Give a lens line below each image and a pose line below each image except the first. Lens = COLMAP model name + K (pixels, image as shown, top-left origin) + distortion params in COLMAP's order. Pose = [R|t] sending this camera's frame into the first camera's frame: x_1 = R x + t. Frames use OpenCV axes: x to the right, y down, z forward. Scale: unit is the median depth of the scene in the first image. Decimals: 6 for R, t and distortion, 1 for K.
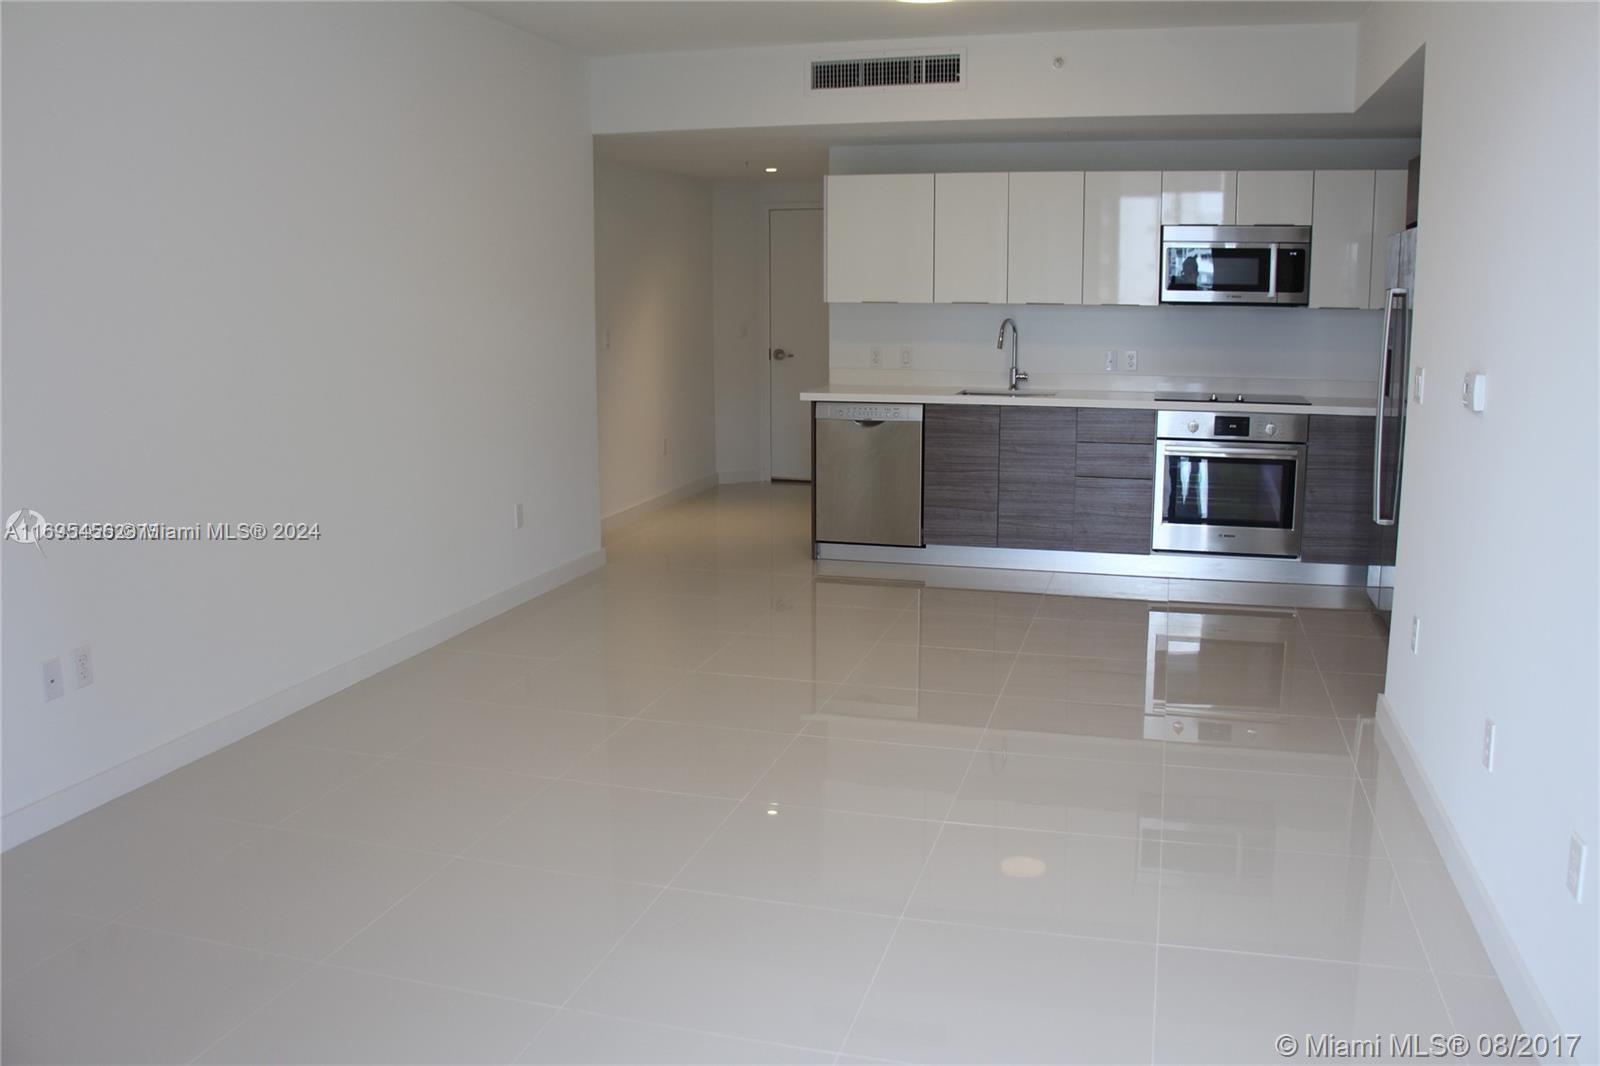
lens RADIAL K [[1311.5, 0, 800.0], [0, 1311.5, 533.0], [0, 0, 1]] dist [-0.193754, 0.144007]
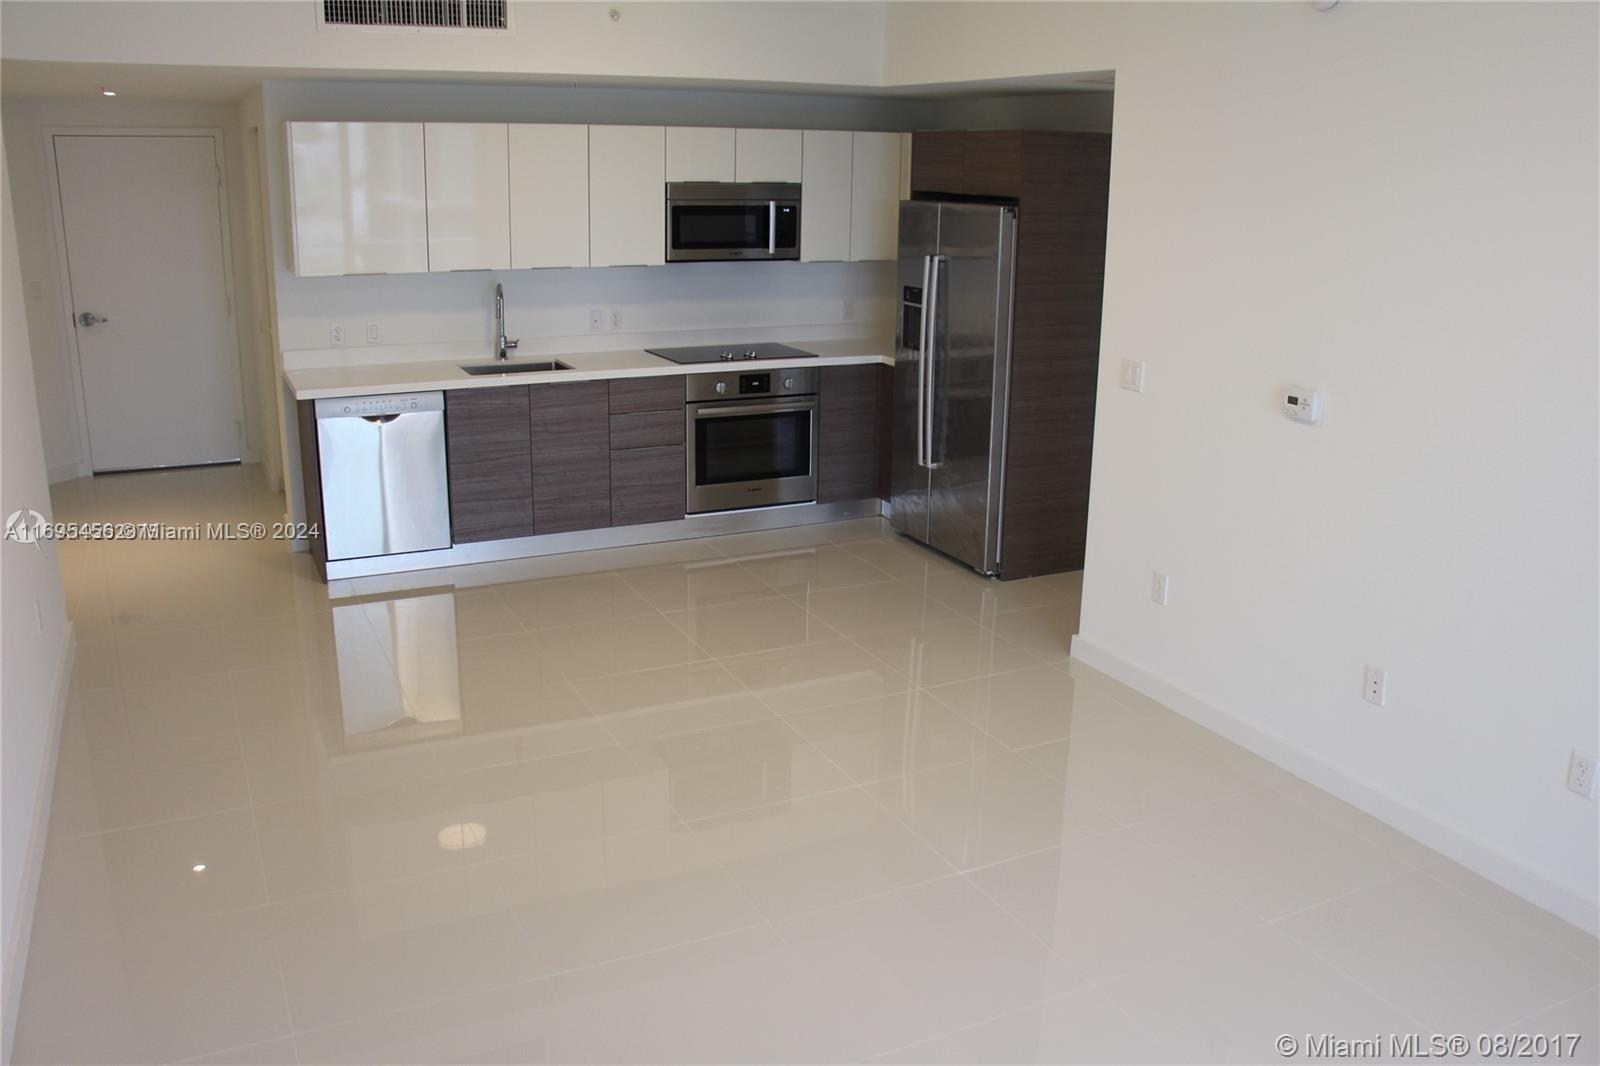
lens RADIAL K [[1311.5, 0, 800.0], [0, 1311.5, 533.0], [0, 0, 1]] dist [-0.193754, 0.144007]
pose [[0.732144, -0.170445, 0.659480, -0.327852], [0.100940, 0.984646, 0.142423, -0.105851], [-0.673629, -0.037706, 0.738107, 0.194887]]
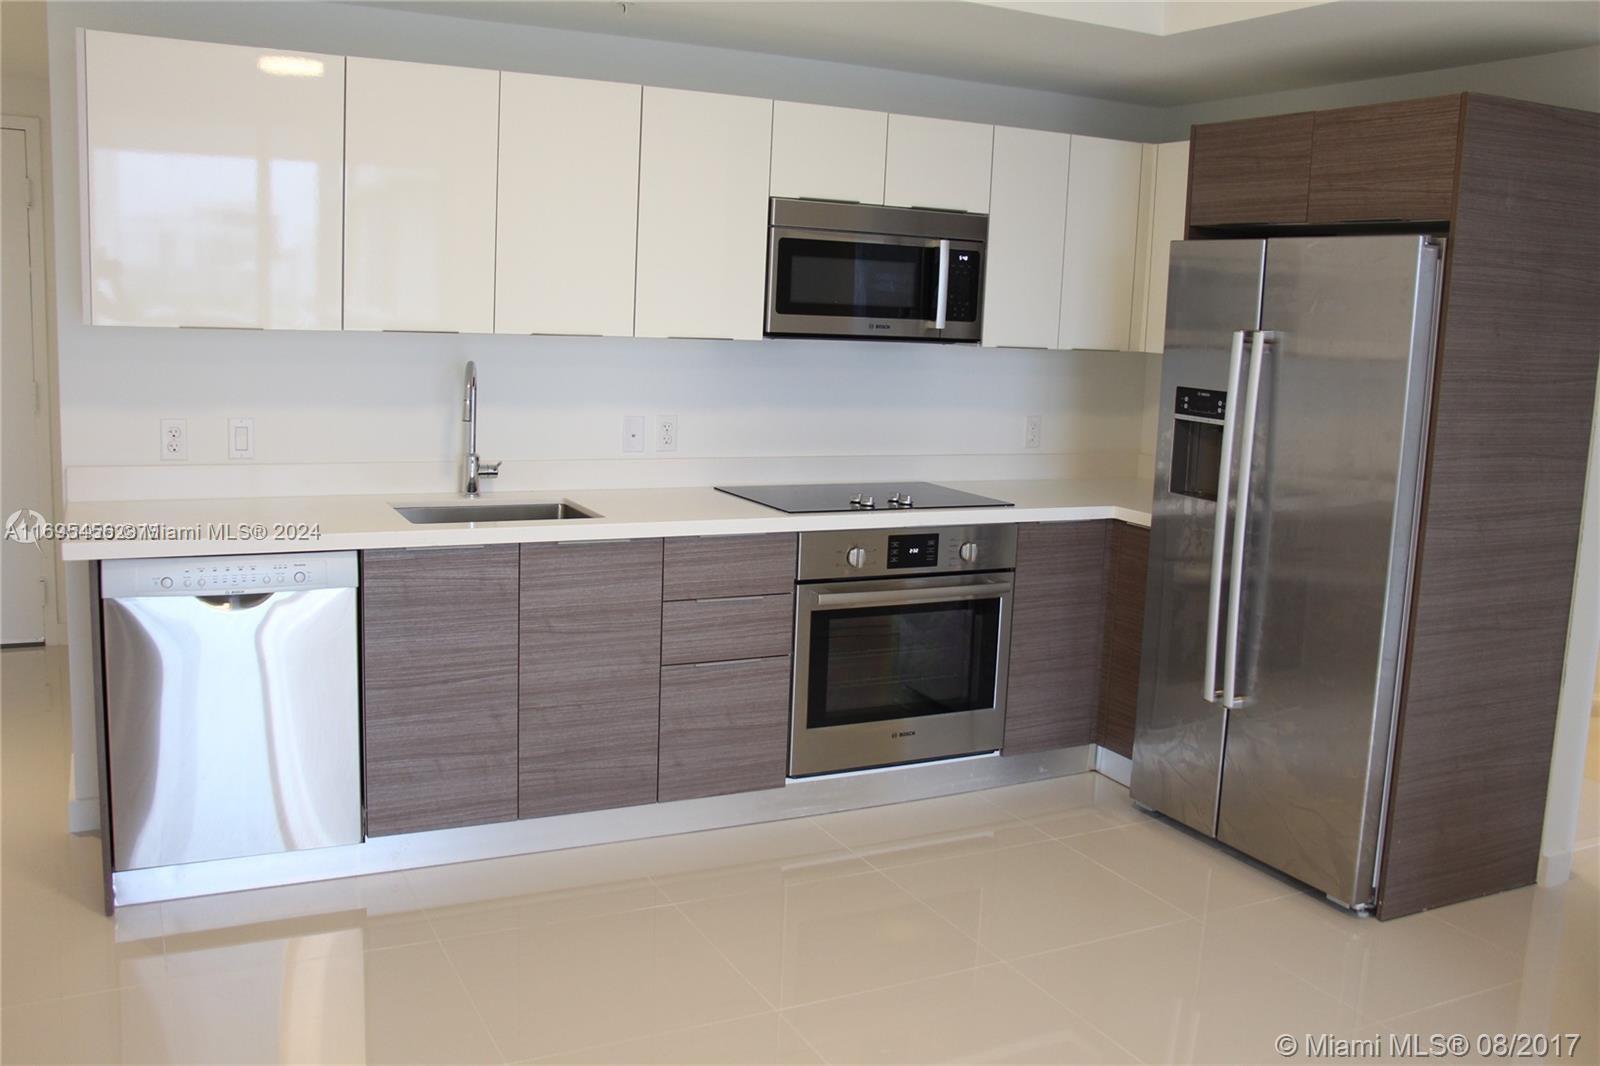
lens RADIAL K [[1414.1, 0, 799.6], [0, 1414.1, 515.7], [0, 0, 1]] dist [-0.170226, 0.162891]
pose [[0.725388, -0.069621, 0.684811, -0.133920], [0.078996, 0.996719, 0.017655, -0.109596], [-0.683793, 0.041291, 0.728507, 0.541080]]
